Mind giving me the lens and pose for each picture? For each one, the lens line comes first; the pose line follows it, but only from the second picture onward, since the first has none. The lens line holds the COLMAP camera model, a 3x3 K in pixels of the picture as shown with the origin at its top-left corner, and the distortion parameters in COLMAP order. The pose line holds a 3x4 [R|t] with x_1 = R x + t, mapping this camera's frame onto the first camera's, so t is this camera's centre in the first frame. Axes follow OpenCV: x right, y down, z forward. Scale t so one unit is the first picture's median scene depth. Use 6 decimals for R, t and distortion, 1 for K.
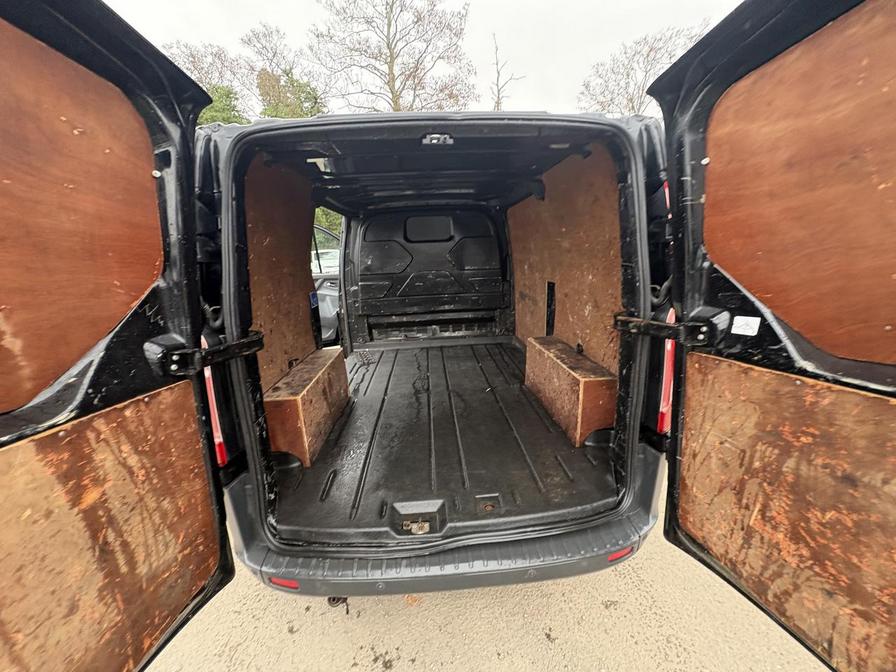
lens RADIAL K [[357.2, 0, 450.5], [0, 357.2, 334.2], [0, 0, 1]] dist [0.001598, 0.000313]
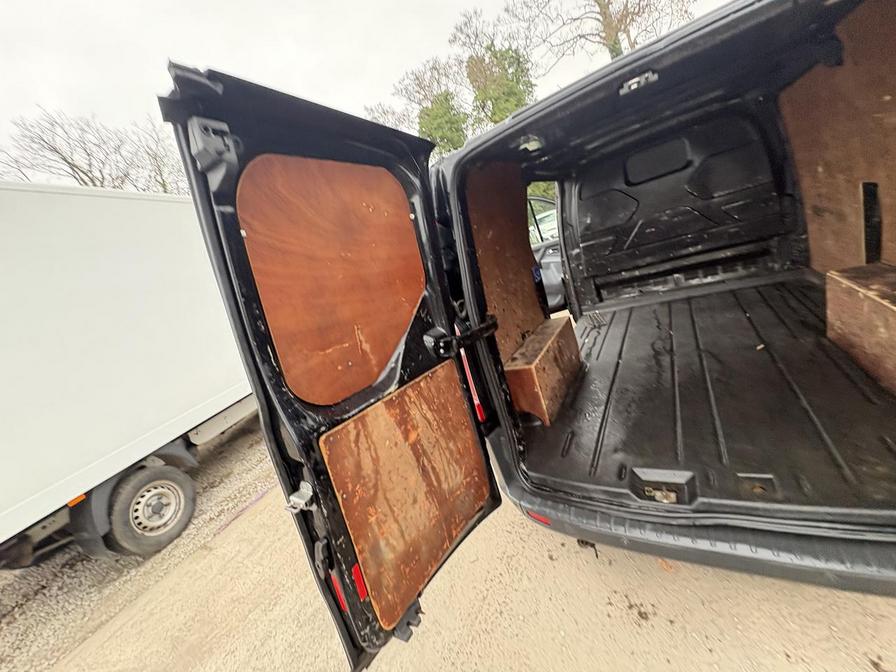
lens RADIAL K [[362.6, 0, 448.8], [0, 362.6, 331.5], [0, 0, 1]] dist [0.001781, 0.000292]
pose [[0.797022, -0.080184, -0.598604, 0.081323], [0.143505, 0.987905, 0.058741, -0.049413], [0.586653, -0.132720, 0.798889, -0.084166]]
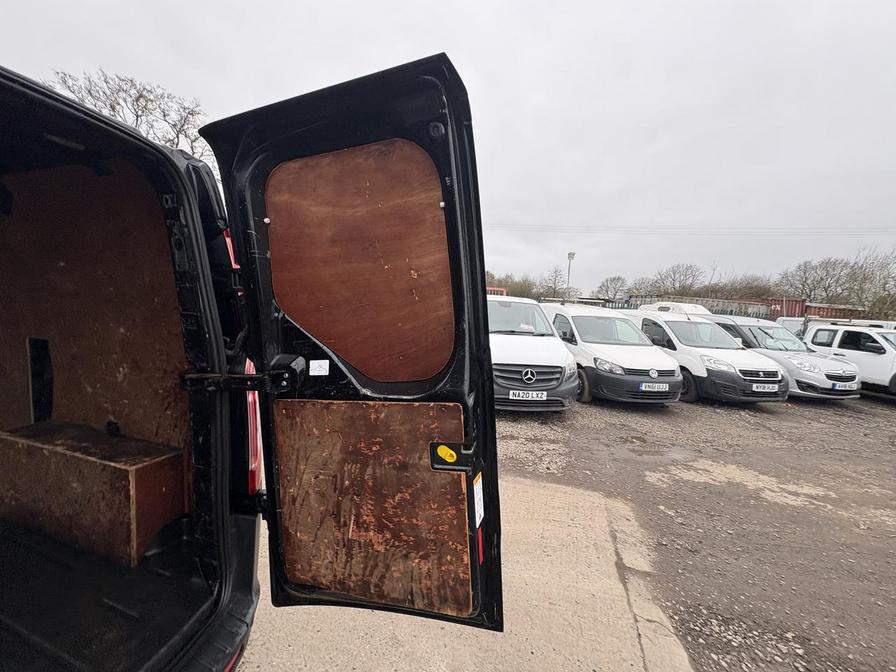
lens RADIAL K [[354.1, 0, 448.0], [0, 354.1, 336.0], [0, 0, 1]] dist [-0.003111, 0.000448]
pose [[0.381402, -0.020564, 0.924181, -0.063698], [0.158305, 0.986437, -0.043382, -0.007913], [-0.910754, 0.162849, 0.379484, 0.140548]]
